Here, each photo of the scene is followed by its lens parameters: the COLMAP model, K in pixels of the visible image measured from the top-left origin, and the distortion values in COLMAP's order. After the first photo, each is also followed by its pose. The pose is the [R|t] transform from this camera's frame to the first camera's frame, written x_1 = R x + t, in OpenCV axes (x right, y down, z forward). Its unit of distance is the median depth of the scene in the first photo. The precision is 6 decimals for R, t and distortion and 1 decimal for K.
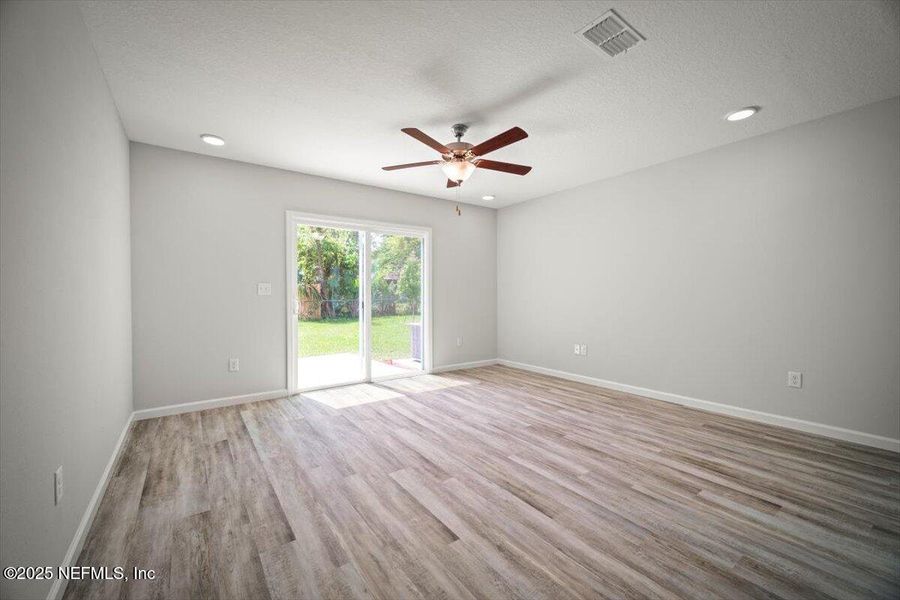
lens RADIAL K [[364.0, 0, 444.2], [0, 364.0, 299.8], [0, 0, 1]] dist [0.009006, -0.002912]
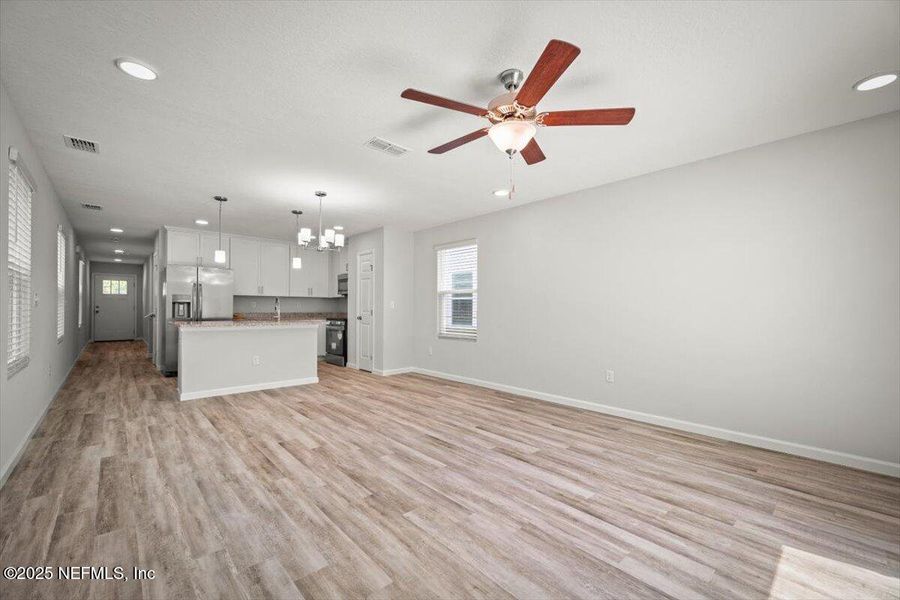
lens RADIAL K [[364.0, 0, 444.5], [0, 364.0, 305.2], [0, 0, 1]] dist [0.009006, -0.002912]
pose [[-0.993943, -0.002709, -0.109868, 0.260902], [-0.003247, 0.999984, 0.004719, -0.026848], [0.109853, 0.005047, -0.993935, 1.786690]]
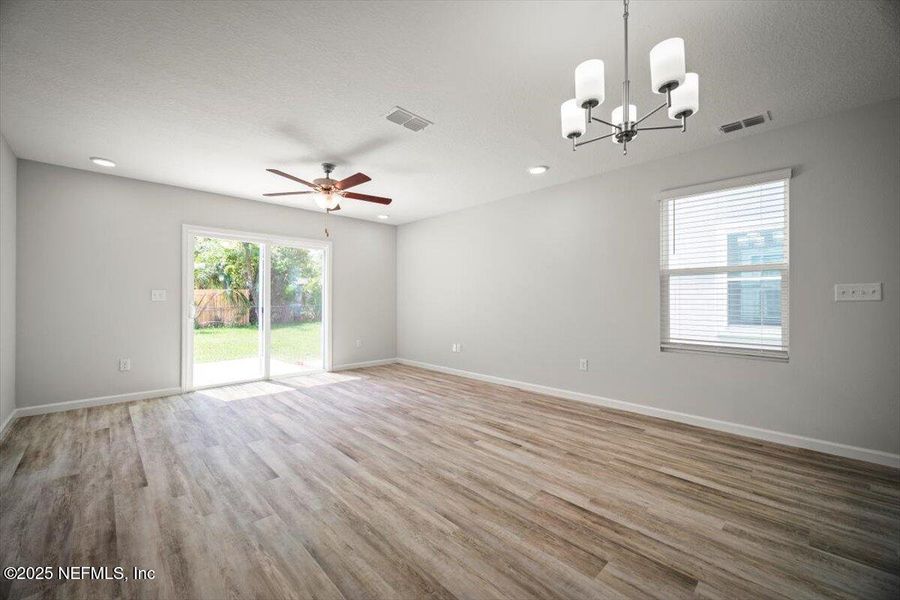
lens RADIAL K [[364.0, 0, 447.9], [0, 364.0, 299.2], [0, 0, 1]] dist [0.009006, -0.002912]
pose [[0.989544, 0.005522, 0.144126, 0.279501], [-0.002716, 0.999803, -0.019659, 0.002732], [-0.144206, 0.019062, 0.989364, -0.283031]]
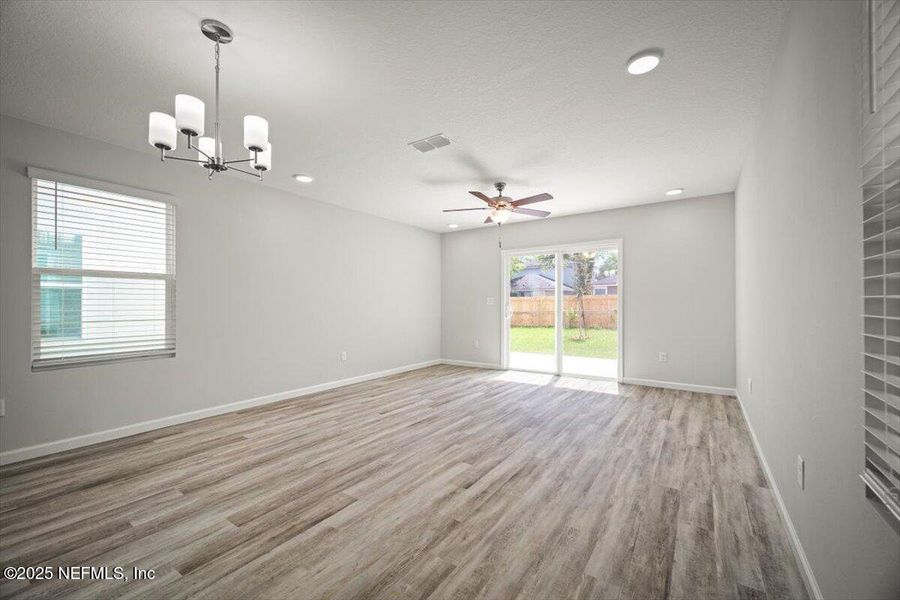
lens RADIAL K [[364.0, 0, 449.0], [0, 364.0, 306.3], [0, 0, 1]] dist [0.009006, -0.002912]
pose [[0.333638, 0.007233, -0.942673, 1.348590], [-0.011755, 0.999925, 0.003512, -0.013229], [0.942628, 0.009910, 0.333698, 0.375176]]
